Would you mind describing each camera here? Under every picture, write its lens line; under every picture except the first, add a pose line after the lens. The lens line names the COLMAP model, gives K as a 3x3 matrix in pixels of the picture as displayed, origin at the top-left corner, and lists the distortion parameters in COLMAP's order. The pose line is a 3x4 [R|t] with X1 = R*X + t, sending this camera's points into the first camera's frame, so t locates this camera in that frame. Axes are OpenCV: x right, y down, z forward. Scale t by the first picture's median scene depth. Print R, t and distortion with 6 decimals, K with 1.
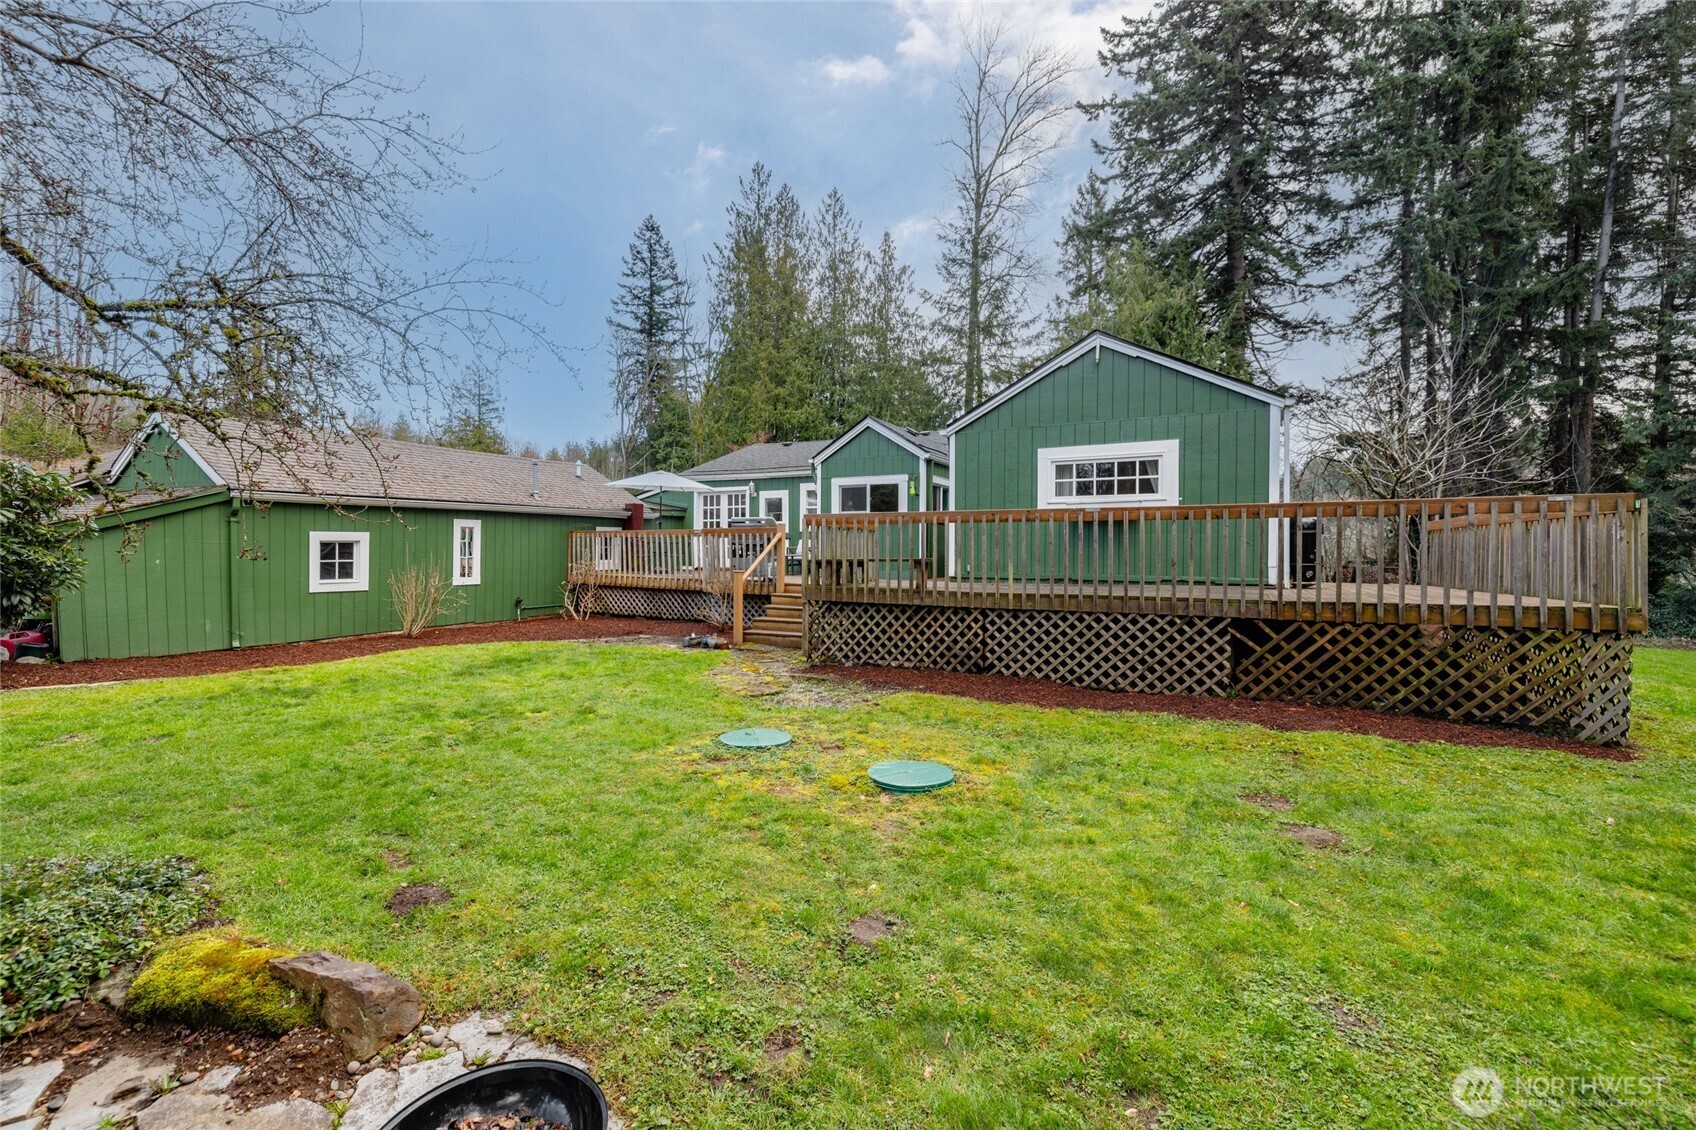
lens RADIAL K [[711.8, 0, 842.6], [0, 711.8, 560.6], [0, 0, 1]] dist [-0.006235, 0.000823]
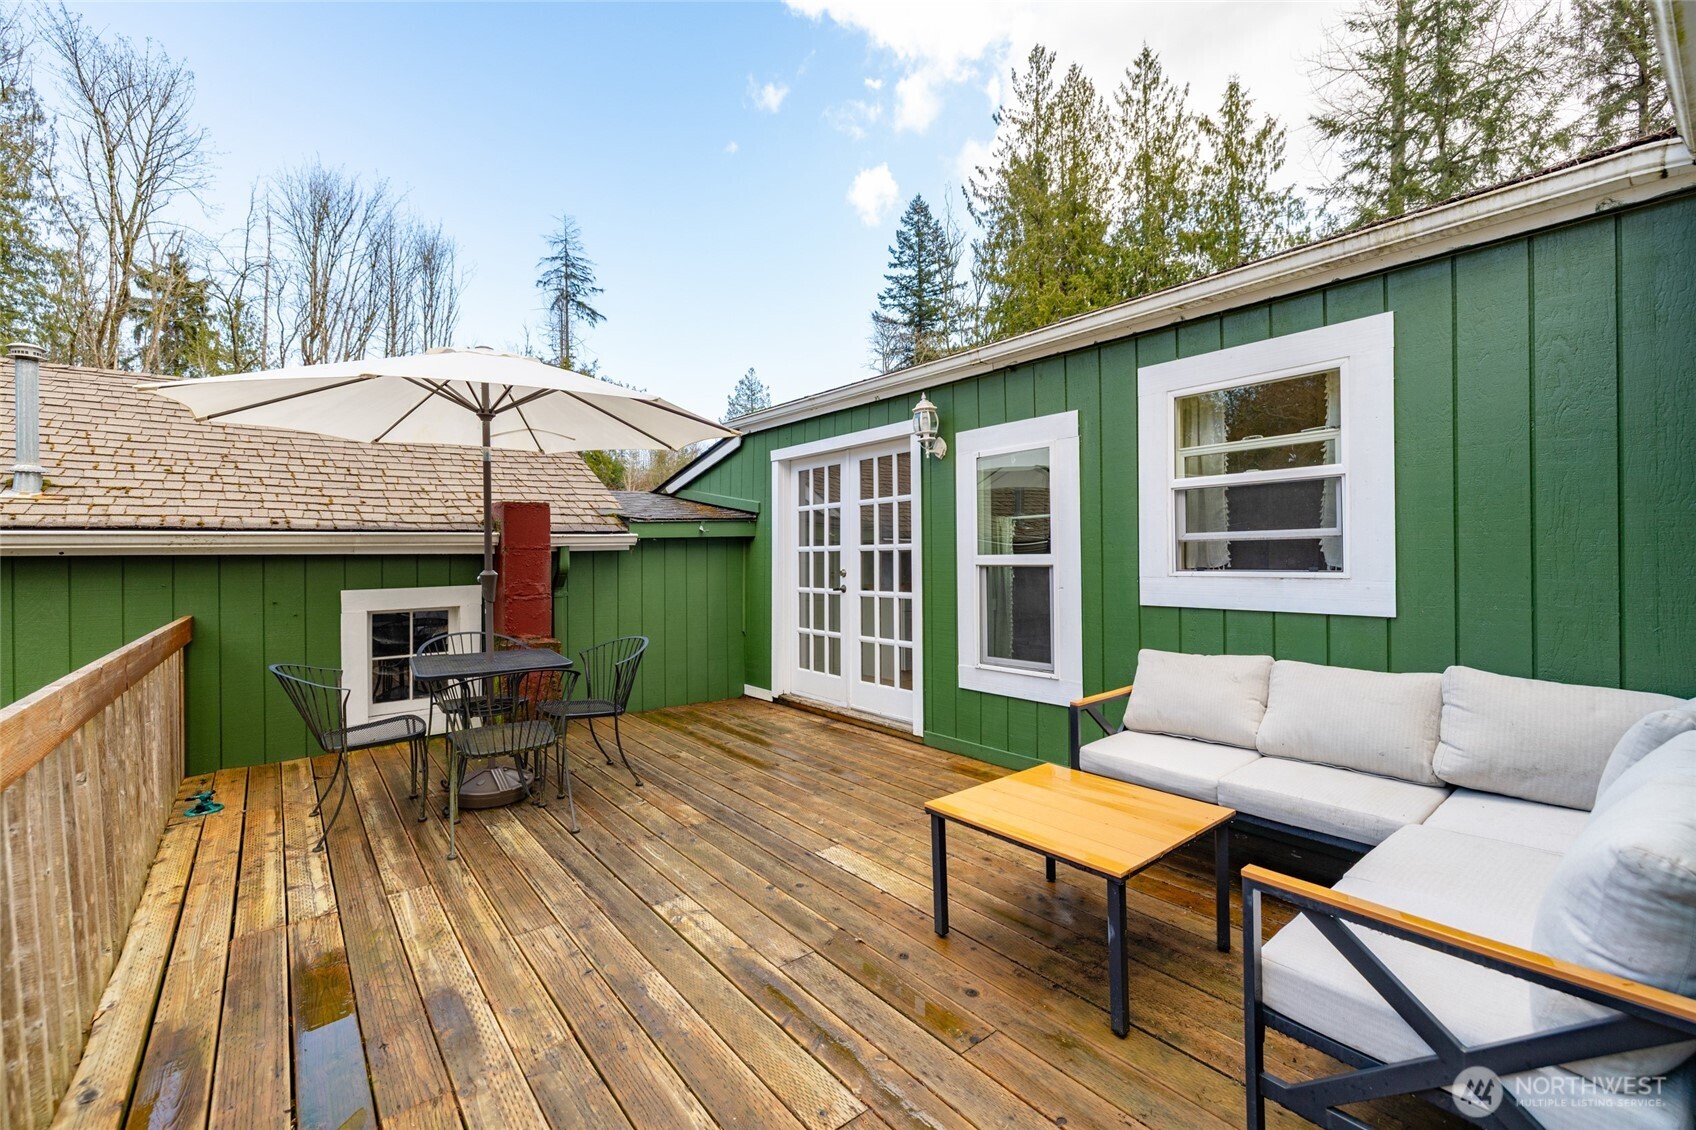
lens RADIAL K [[711.8, 0, 844.5], [0, 711.8, 554.5], [0, 0, 1]] dist [-0.006235, 0.000823]
pose [[0.921451, -0.012685, -0.388287, -0.020374], [0.004956, 0.999769, -0.020900, -0.018045], [0.388462, 0.017334, 0.921302, 0.273392]]
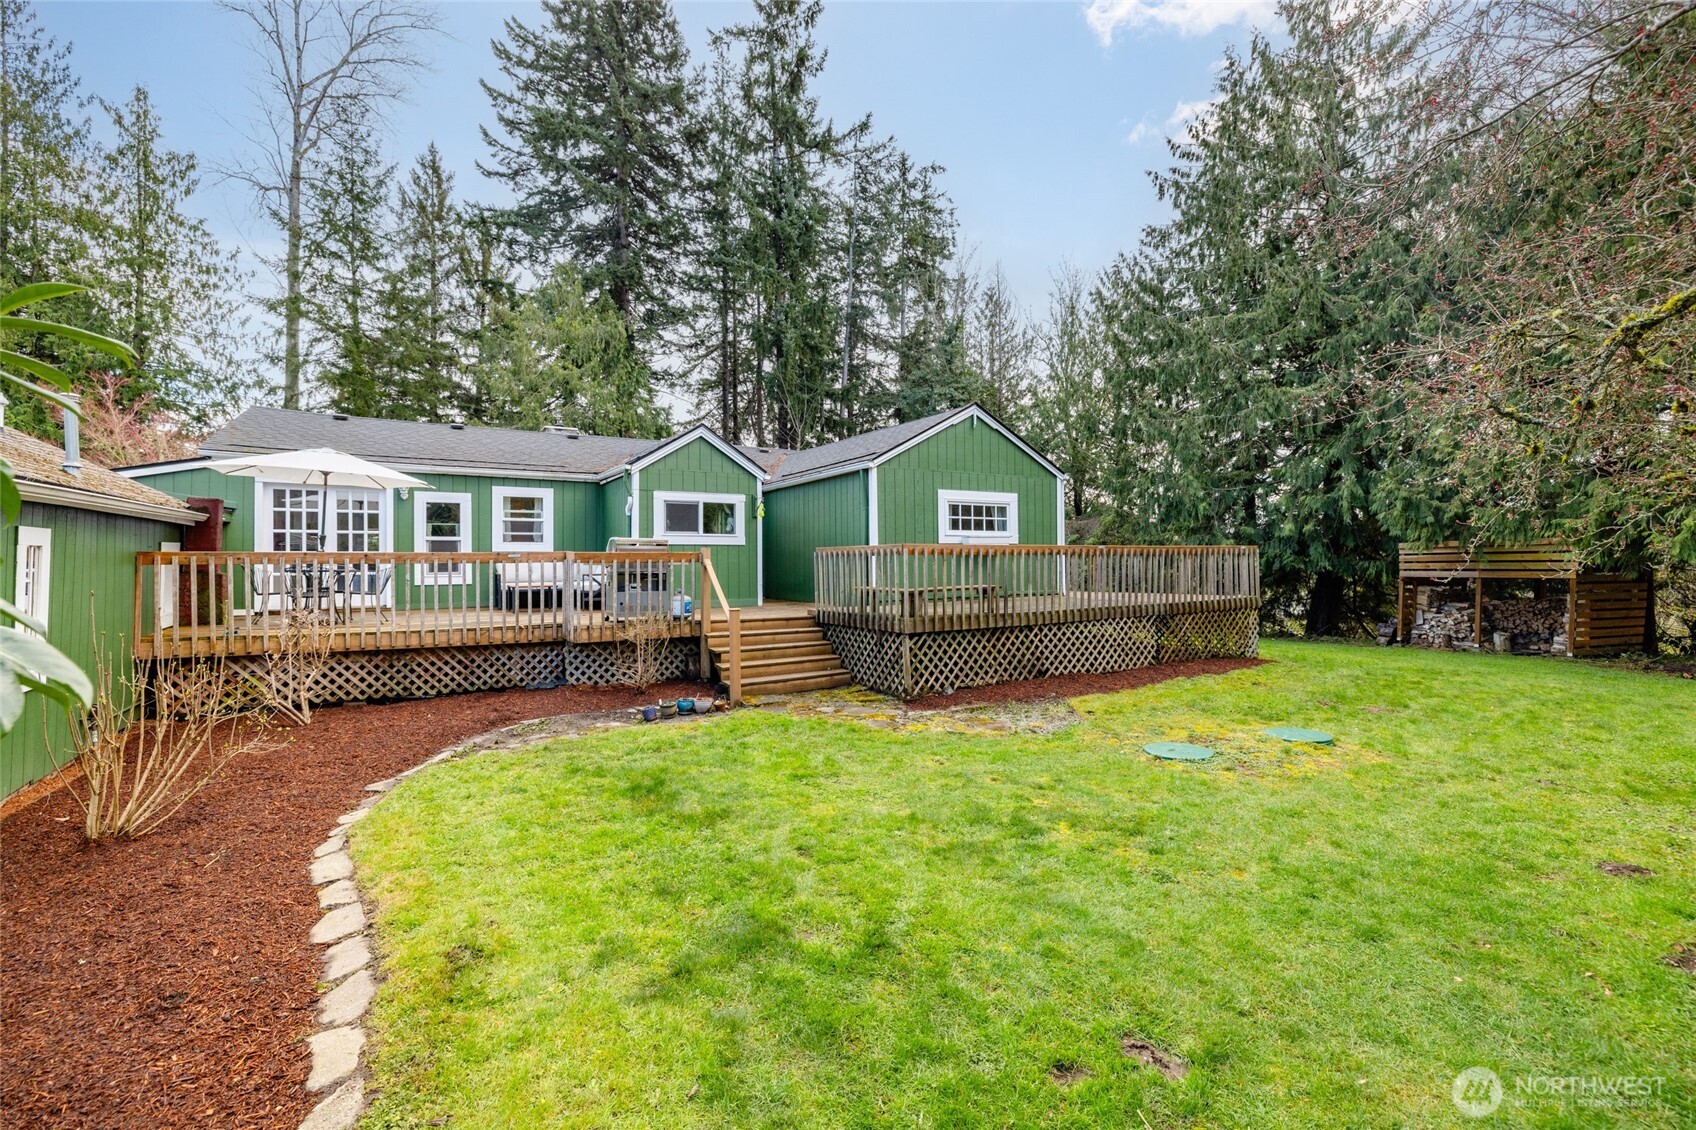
lens RADIAL K [[711.8, 0, 835.0], [0, 711.8, 553.7], [0, 0, 1]] dist [-0.006235, 0.000823]
pose [[0.517161, -0.000048, 0.855888, -0.175729], [0.019443, 0.999743, -0.011693, -0.008199], [-0.855667, 0.022688, 0.517029, 0.112319]]
